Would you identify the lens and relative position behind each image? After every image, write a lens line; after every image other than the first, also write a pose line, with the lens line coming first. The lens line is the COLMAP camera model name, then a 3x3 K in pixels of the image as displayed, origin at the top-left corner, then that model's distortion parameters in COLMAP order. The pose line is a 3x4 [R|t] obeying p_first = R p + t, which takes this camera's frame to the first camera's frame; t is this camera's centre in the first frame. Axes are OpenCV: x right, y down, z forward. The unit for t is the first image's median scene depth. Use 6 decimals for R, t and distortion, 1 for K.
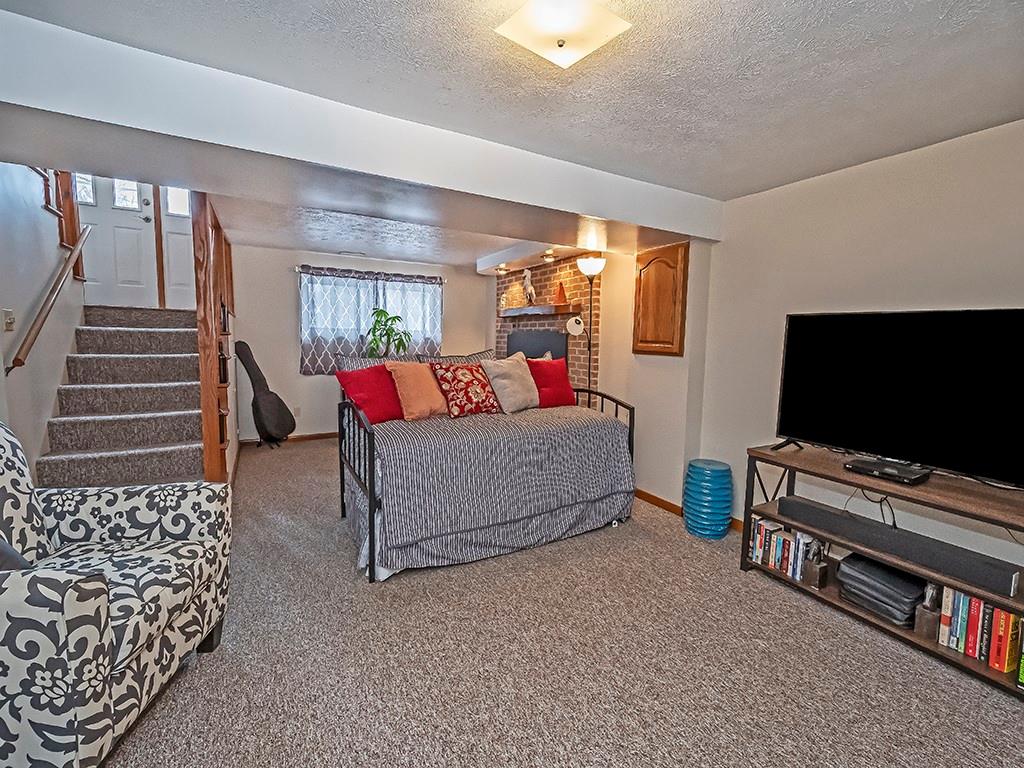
lens RADIAL K [[444.9, 0, 518.4], [0, 444.9, 382.1], [0, 0, 1]] dist [0.011263, -0.004213]
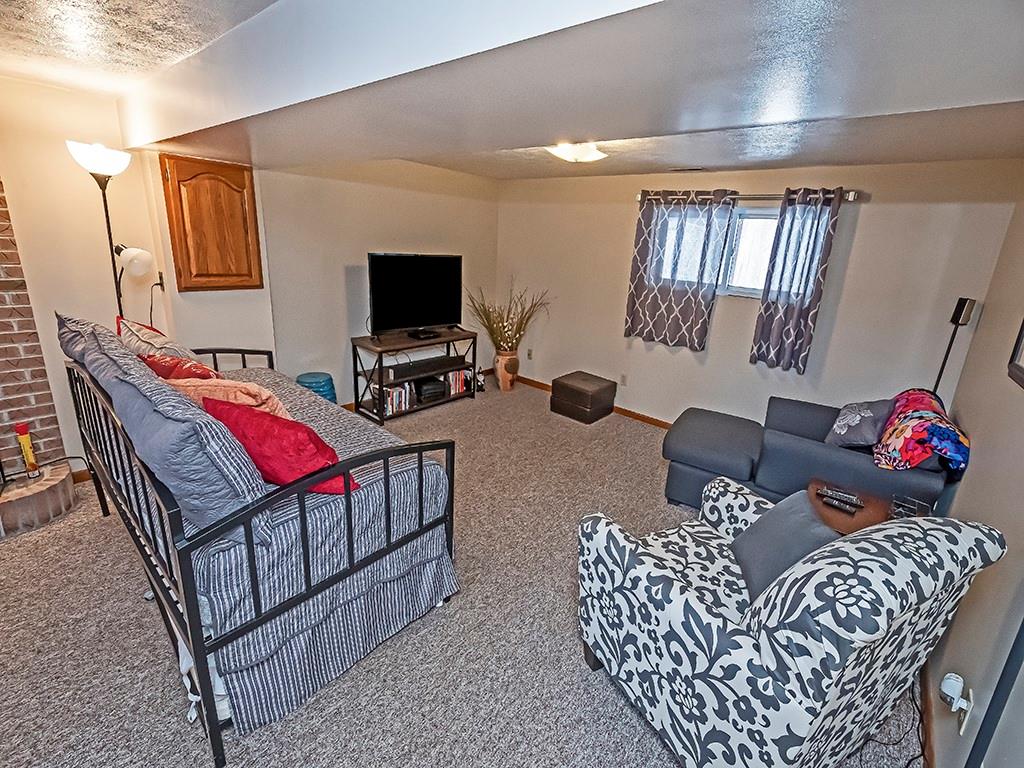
lens RADIAL K [[455.3, 0, 521.0], [0, 455.3, 360.0], [0, 0, 1]] dist [-0.000952, -0.000242]
pose [[-0.339236, -0.283015, 0.897118, -1.058504], [0.023568, 0.950813, 0.308867, -0.278889], [-0.940406, 0.125922, -0.315880, 1.084347]]
